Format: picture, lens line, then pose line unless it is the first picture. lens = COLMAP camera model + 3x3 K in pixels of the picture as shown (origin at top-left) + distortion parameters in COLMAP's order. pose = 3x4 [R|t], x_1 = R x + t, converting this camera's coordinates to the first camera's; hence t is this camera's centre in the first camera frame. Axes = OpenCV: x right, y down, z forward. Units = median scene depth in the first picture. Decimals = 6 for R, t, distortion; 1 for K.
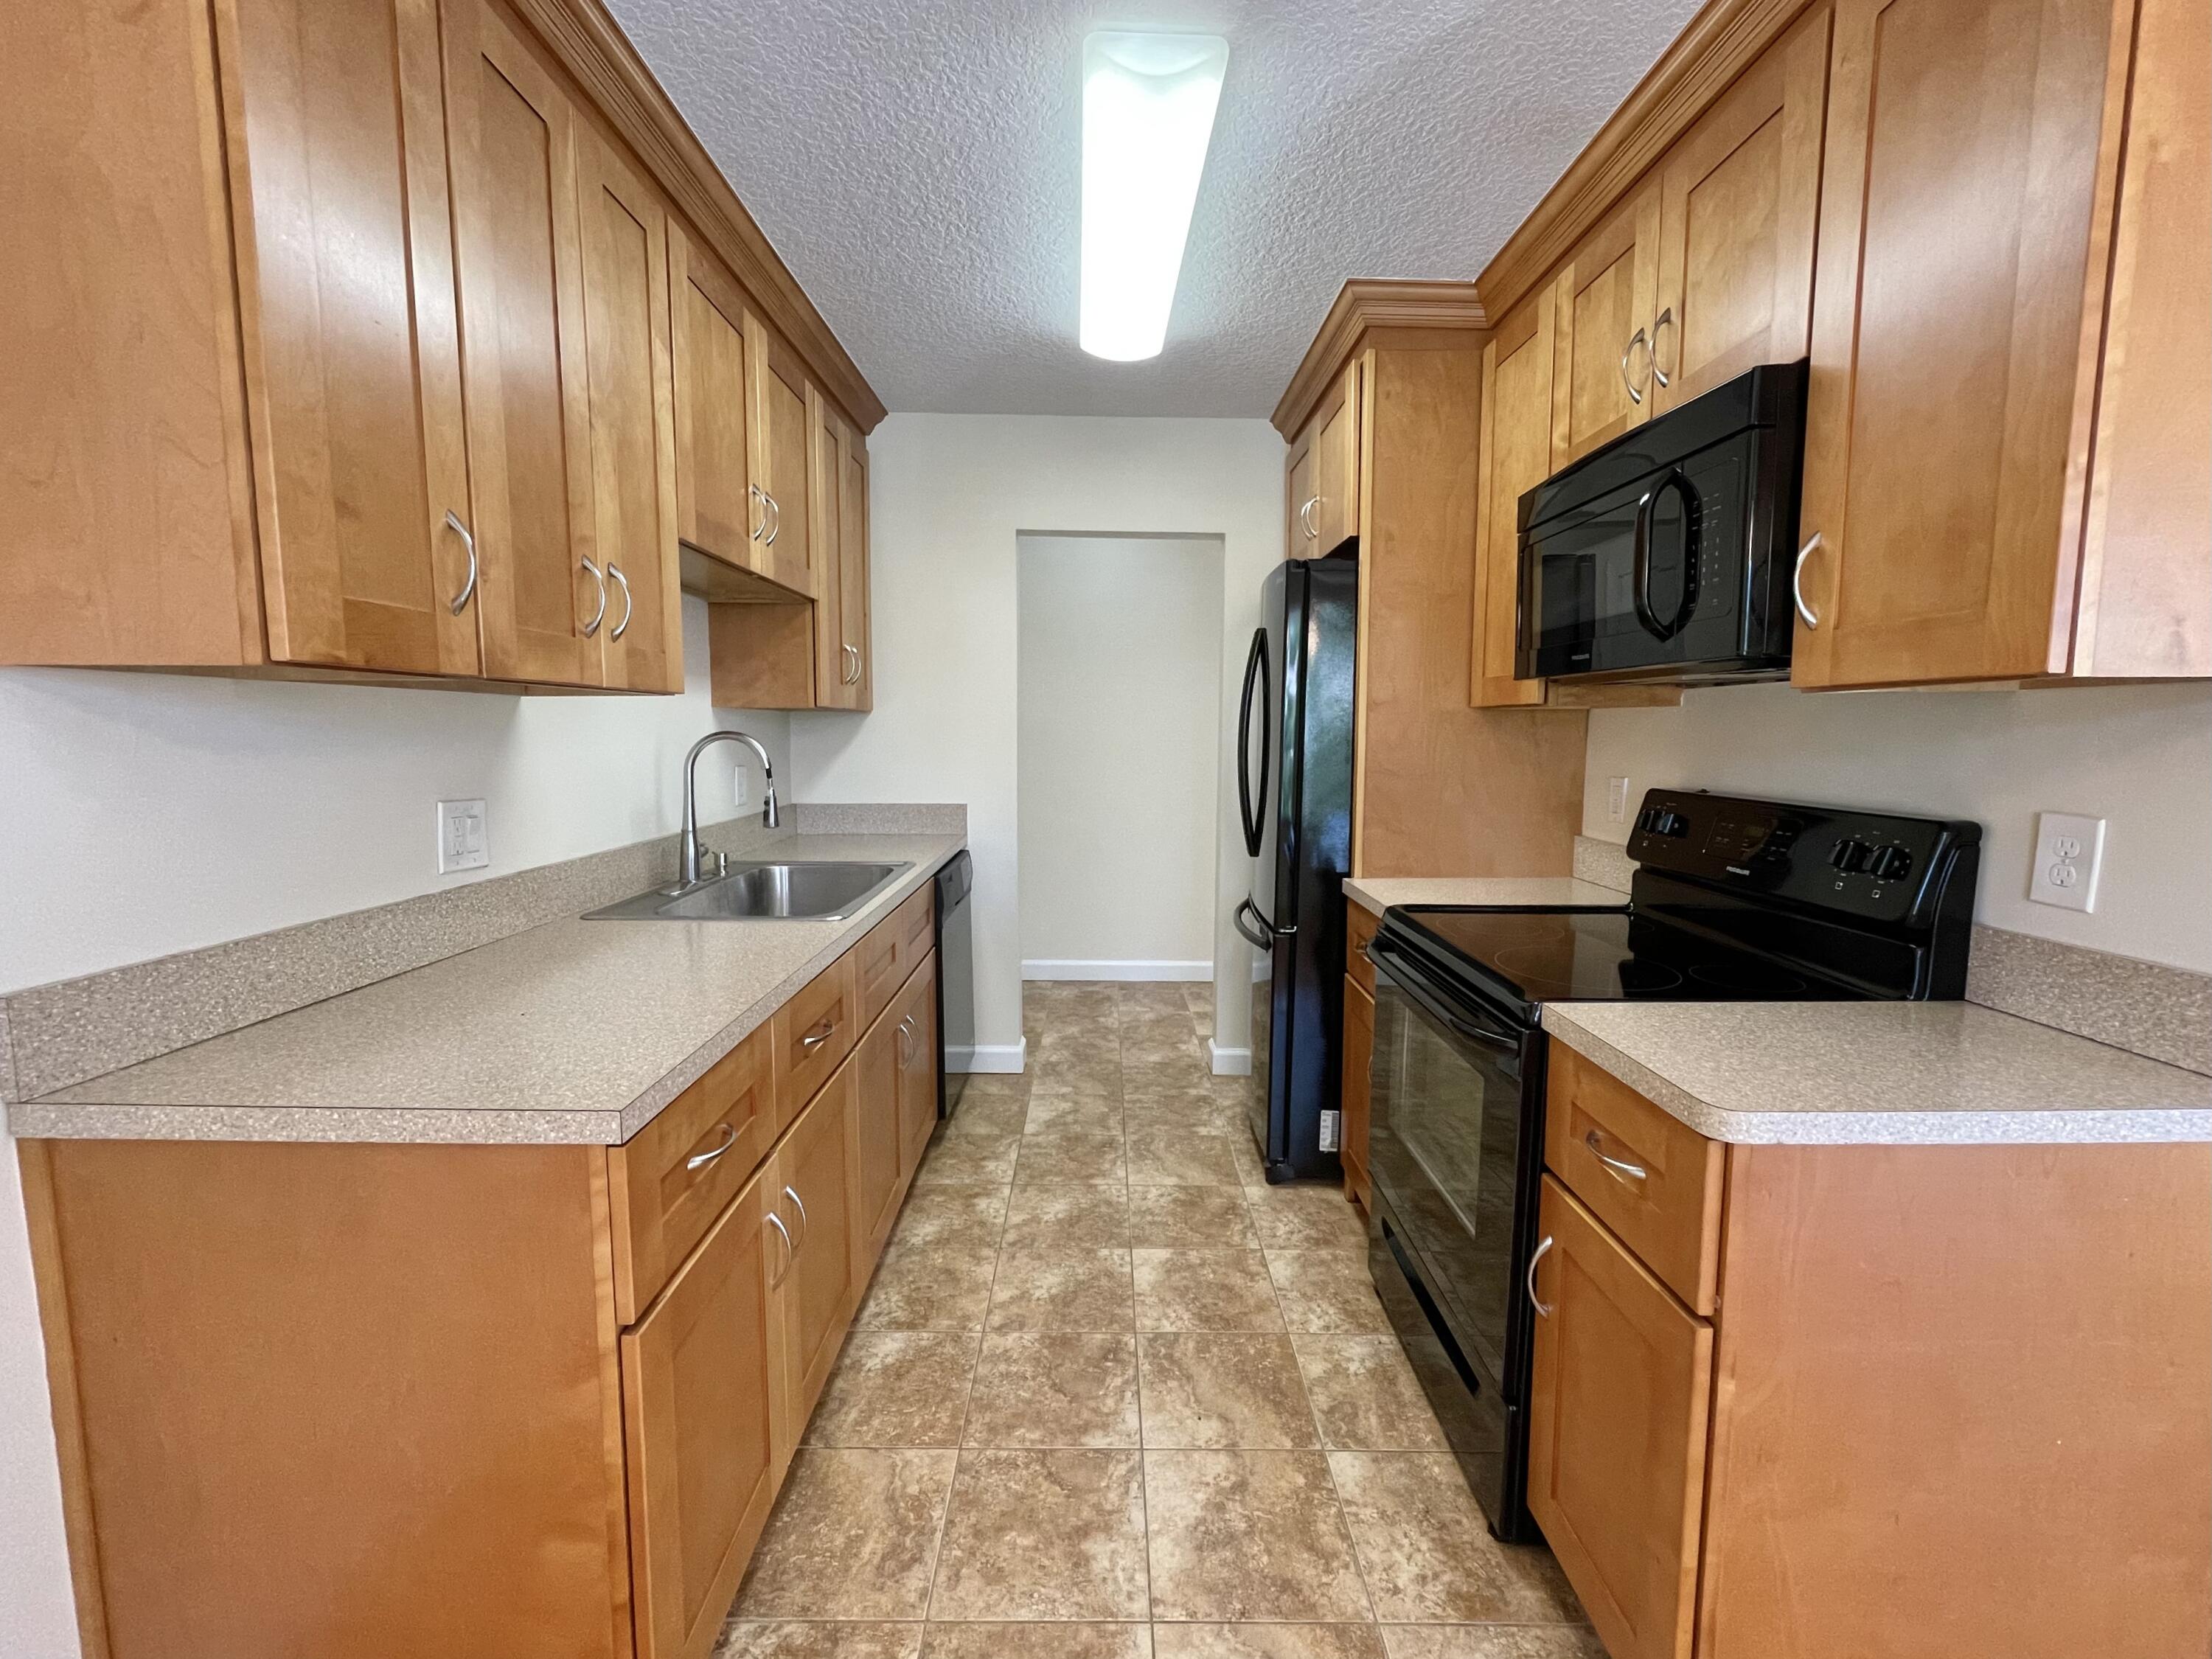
lens RADIAL K [[905.5, 0, 1114.0], [0, 905.5, 828.4], [0, 0, 1]] dist [-0.003558, -0.000018]
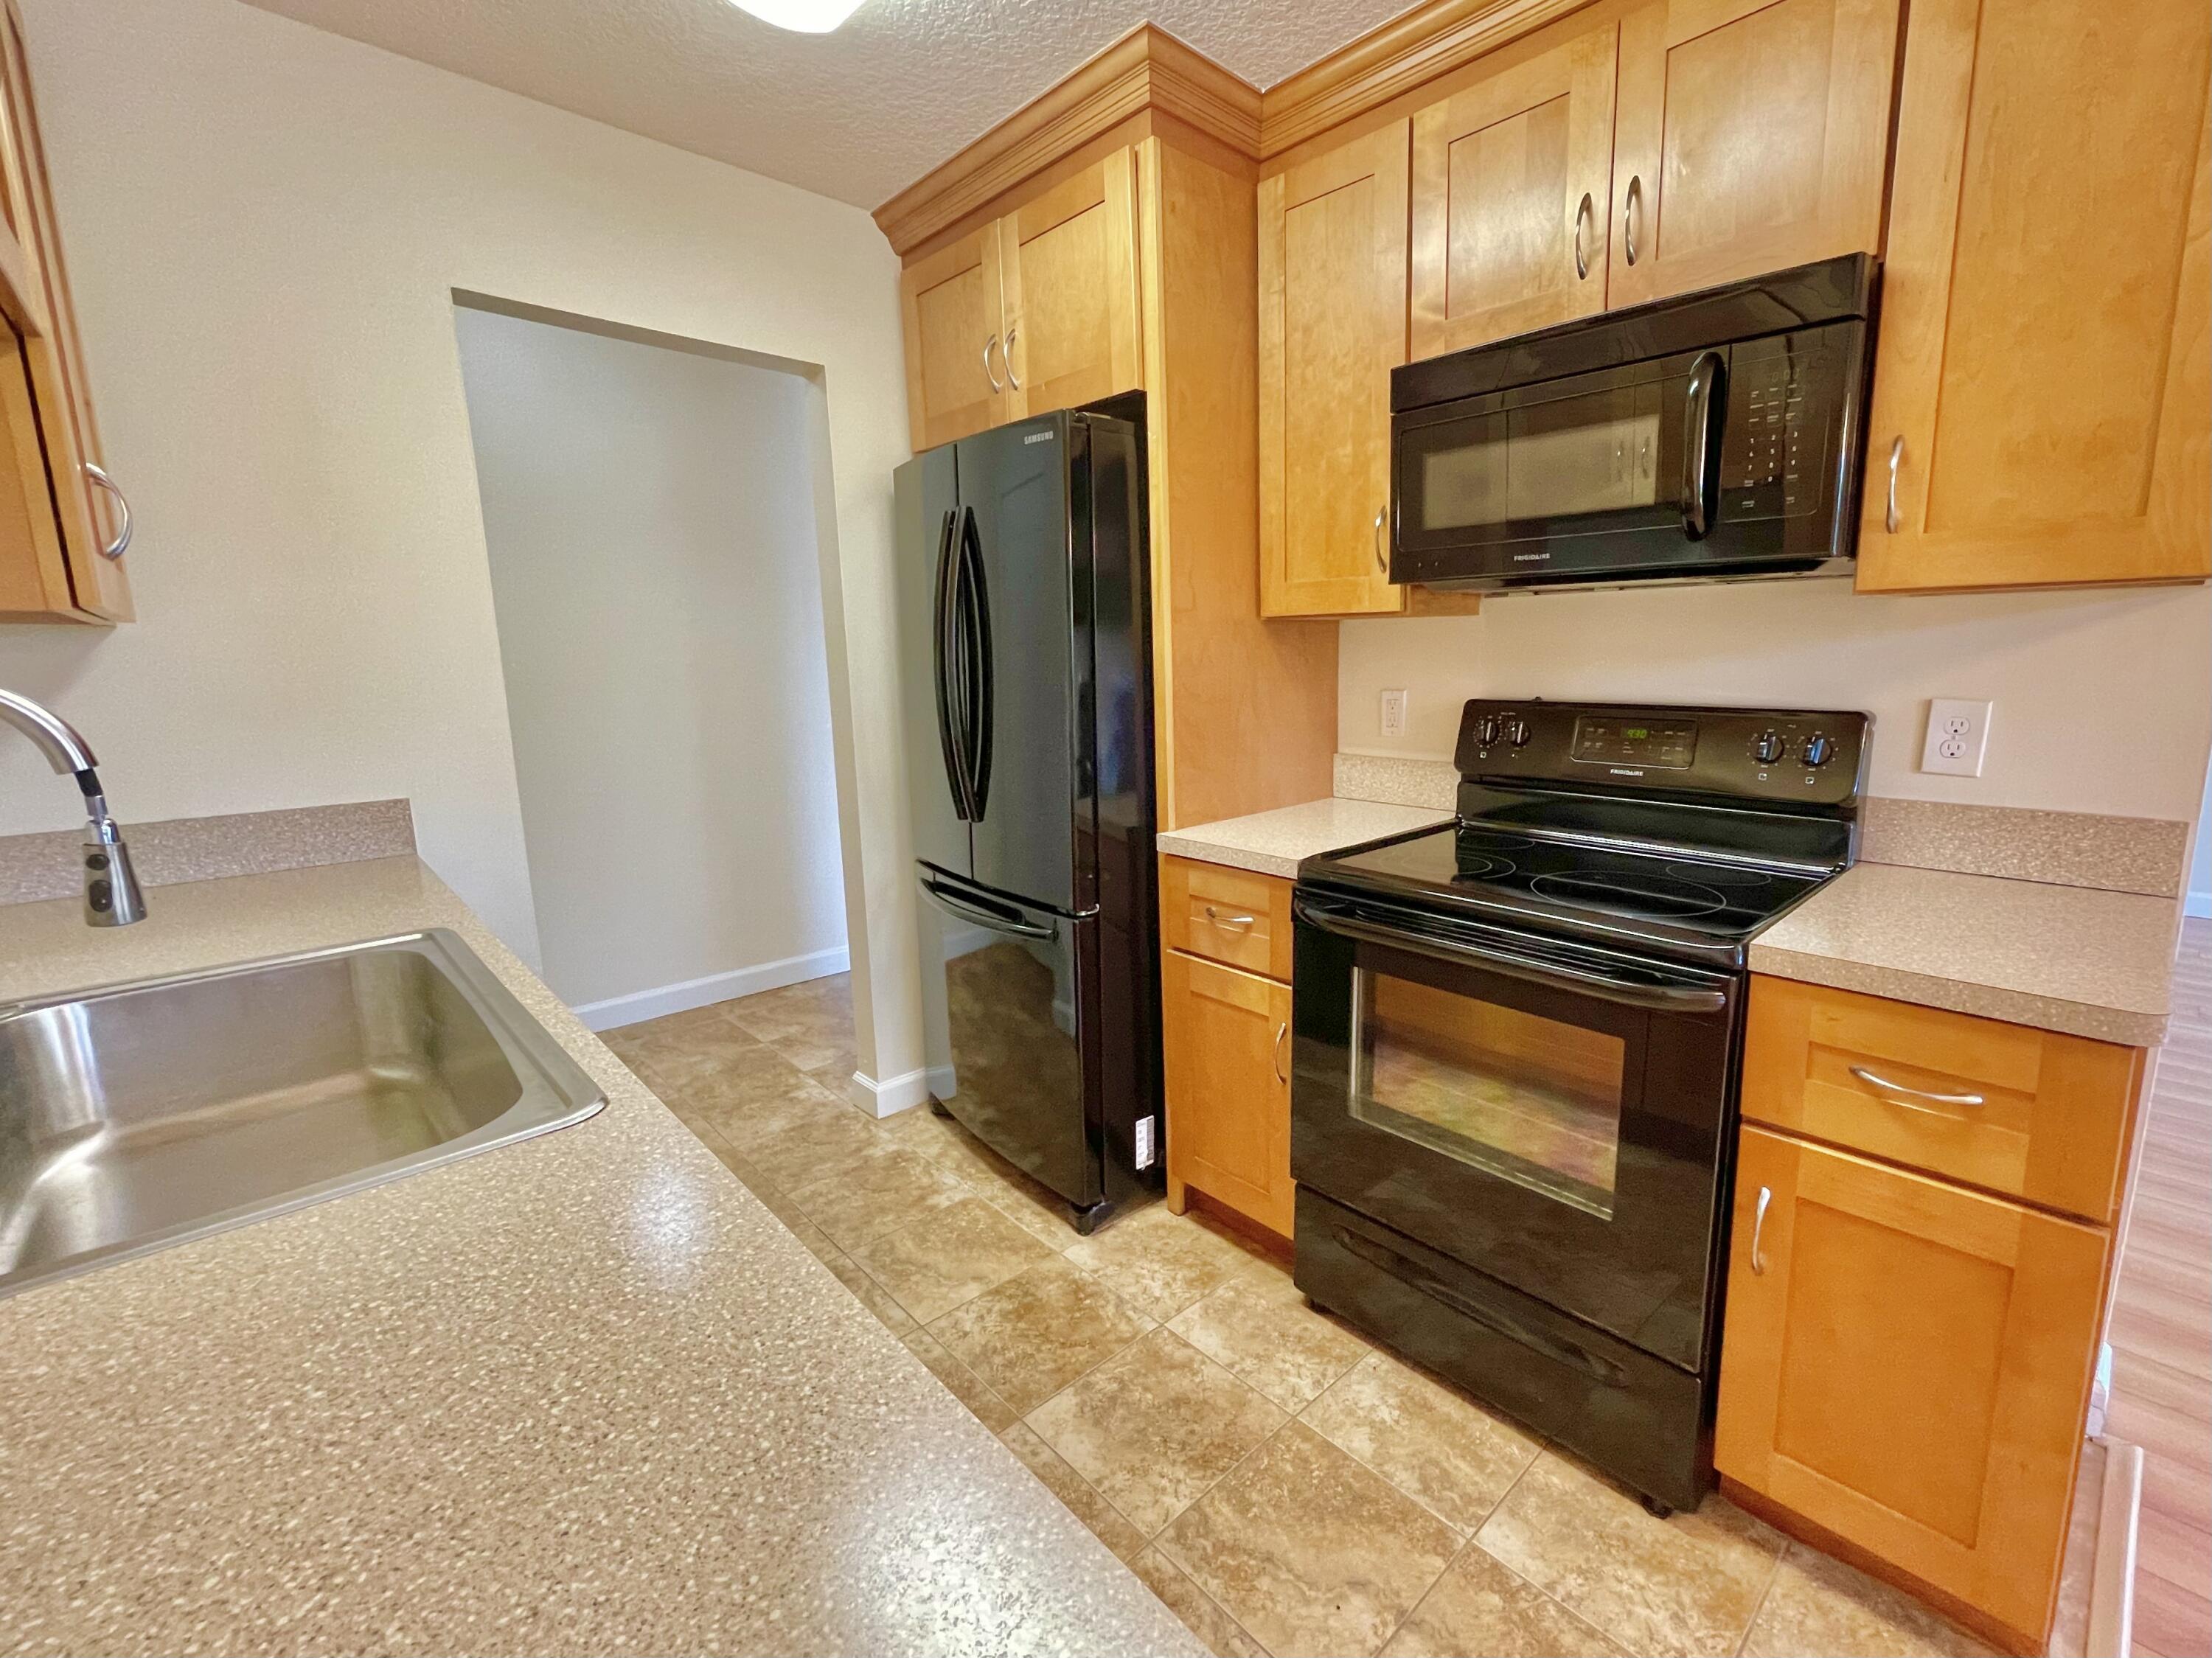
lens RADIAL K [[942.7, 0, 1152.7], [0, 942.7, 817.7], [0, 0, 1]] dist [-0.003367, 0.000537]
pose [[0.723940, -0.135432, 0.676439, -0.386820], [0.092783, 0.990746, 0.099062, -0.052025], [-0.683595, -0.008953, 0.729807, 0.499912]]
